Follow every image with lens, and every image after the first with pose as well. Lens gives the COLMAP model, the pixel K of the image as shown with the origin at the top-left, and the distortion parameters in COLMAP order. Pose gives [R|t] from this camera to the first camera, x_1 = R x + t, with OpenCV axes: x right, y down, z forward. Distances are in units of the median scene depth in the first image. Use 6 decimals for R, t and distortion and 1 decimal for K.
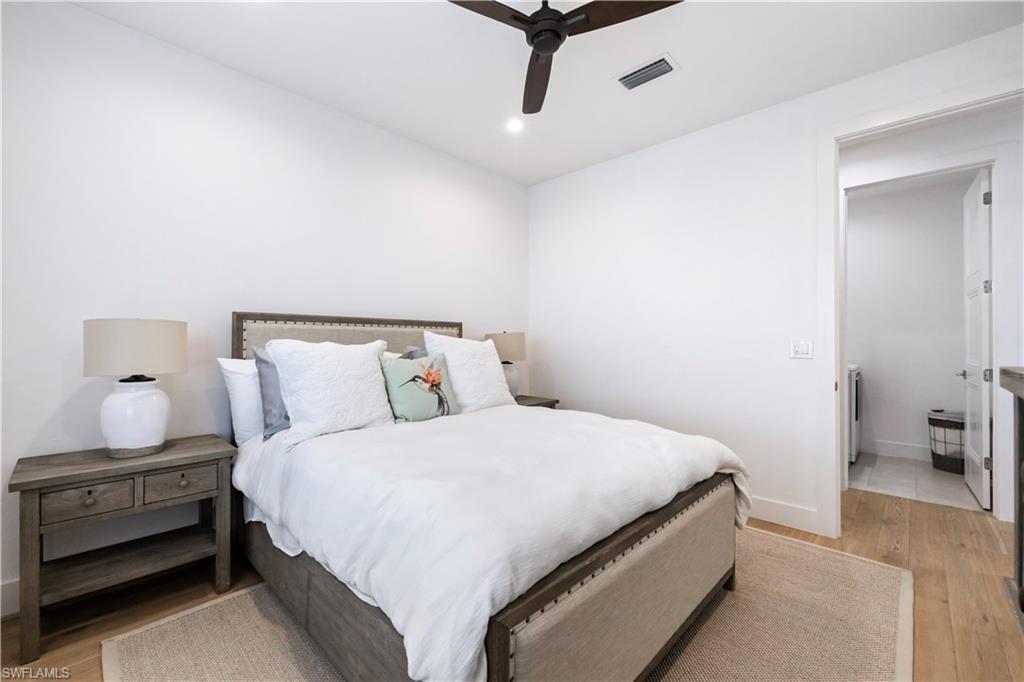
lens RADIAL K [[439.1, 0, 509.7], [0, 439.1, 340.6], [0, 0, 1]] dist [0.002334, 0.000067]
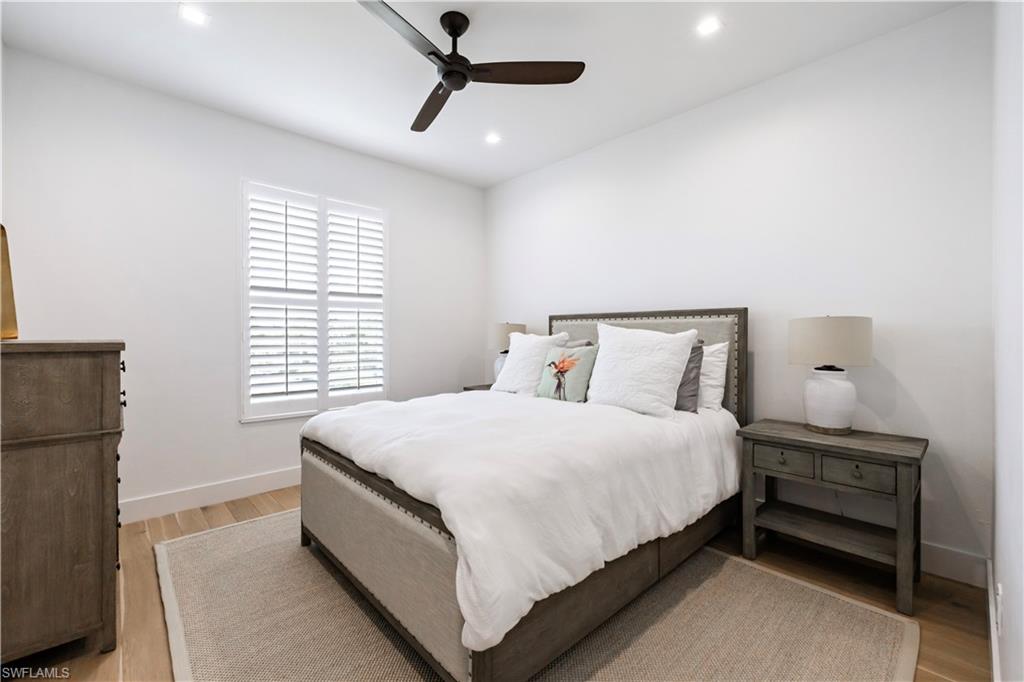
lens RADIAL K [[439.1, 0, 509.8], [0, 439.1, 339.7], [0, 0, 1]] dist [0.002334, 0.000067]
pose [[-0.098210, 0.010003, -0.995115, 0.937344], [0.002802, 0.999948, 0.009775, 0.007332], [0.995162, -0.001829, -0.098233, 0.950025]]
